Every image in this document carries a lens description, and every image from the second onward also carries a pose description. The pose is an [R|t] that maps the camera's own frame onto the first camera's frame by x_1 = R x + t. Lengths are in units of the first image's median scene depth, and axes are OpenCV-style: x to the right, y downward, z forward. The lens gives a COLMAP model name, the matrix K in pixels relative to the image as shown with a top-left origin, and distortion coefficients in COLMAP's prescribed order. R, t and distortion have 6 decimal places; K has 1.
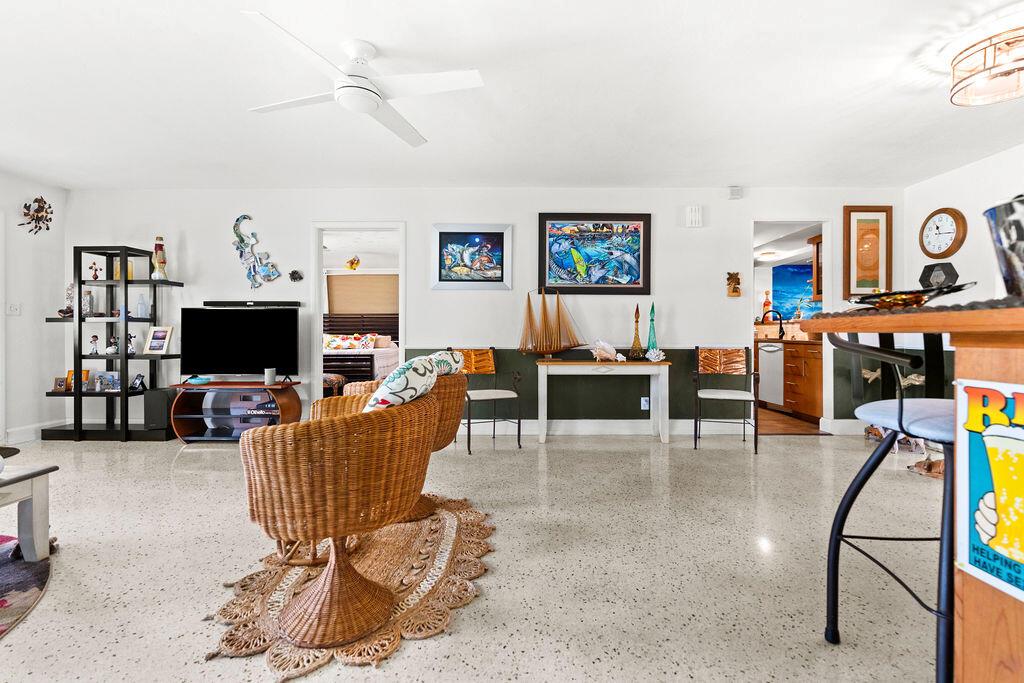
lens RADIAL K [[474.1, 0, 512.9], [0, 474.1, 333.2], [0, 0, 1]] dist [-0.004288, 0.002754]
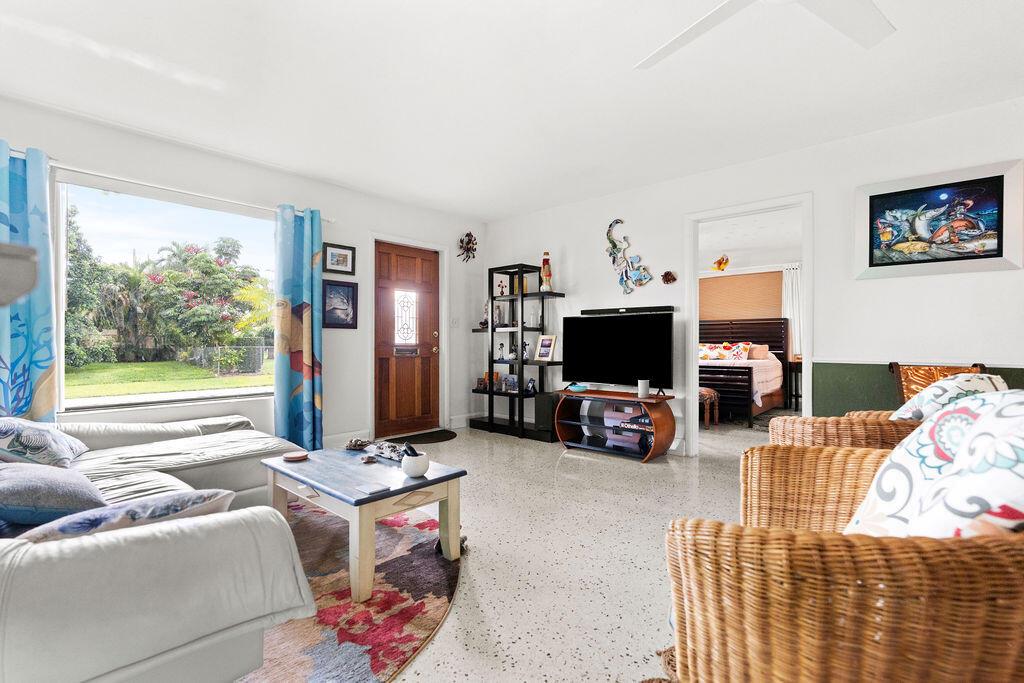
lens RADIAL K [[474.1, 0, 510.1], [0, 474.1, 344.5], [0, 0, 1]] dist [-0.004288, 0.002754]
pose [[0.753732, 0.004169, -0.657169, -0.098216], [-0.000881, 0.999985, 0.005333, 0.001387], [0.657181, -0.003441, 0.753725, 0.131068]]
